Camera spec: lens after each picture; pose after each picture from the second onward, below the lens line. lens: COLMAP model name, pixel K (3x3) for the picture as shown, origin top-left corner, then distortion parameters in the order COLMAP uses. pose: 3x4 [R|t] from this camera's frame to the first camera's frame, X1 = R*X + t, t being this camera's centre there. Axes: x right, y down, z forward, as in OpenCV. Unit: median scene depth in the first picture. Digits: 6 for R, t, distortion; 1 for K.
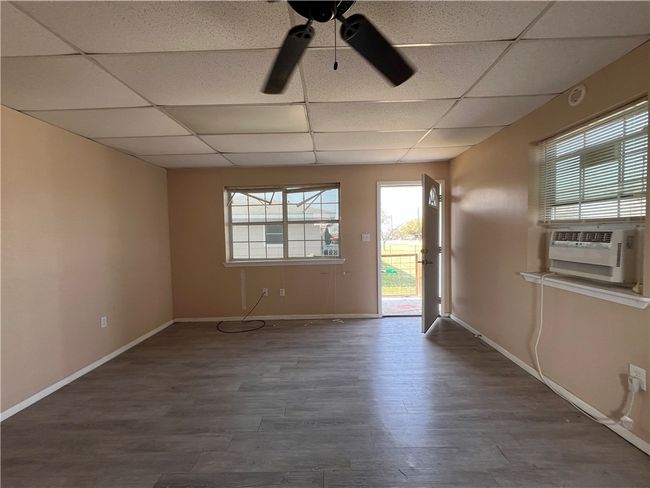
lens RADIAL K [[258.9, 0, 326.2], [0, 258.9, 245.9], [0, 0, 1]] dist [-0.002133, -0.000124]
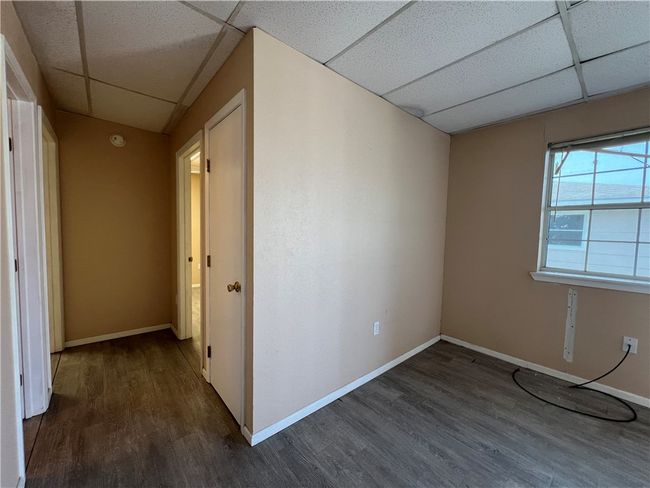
lens RADIAL K [[258.9, 0, 326.2], [0, 258.9, 245.9], [0, 0, 1]] dist [-0.002133, -0.000124]
pose [[0.660017, 0.078988, -0.747087, -0.264532], [-0.069697, 0.996606, 0.043795, 0.010400], [0.748010, 0.023165, 0.663283, 0.238175]]
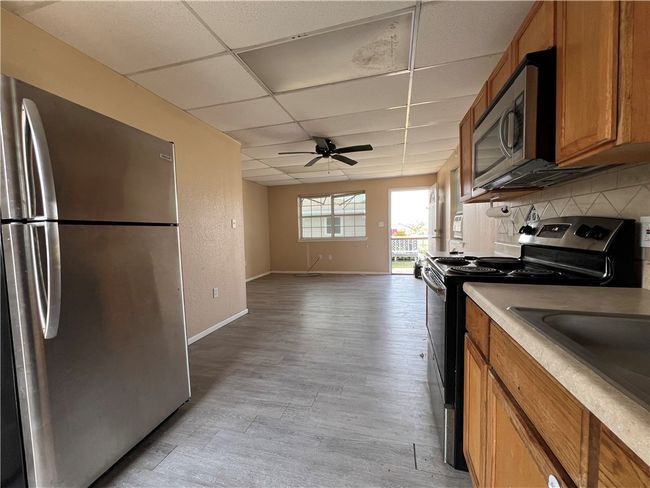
lens RADIAL K [[258.9, 0, 326.2], [0, 258.9, 245.9], [0, 0, 1]] dist [-0.002133, -0.000124]
pose [[0.966753, 0.013519, -0.255355, 0.230611], [-0.009732, 0.999823, 0.016087, 0.078027], [0.255527, -0.013067, 0.966714, -0.616600]]
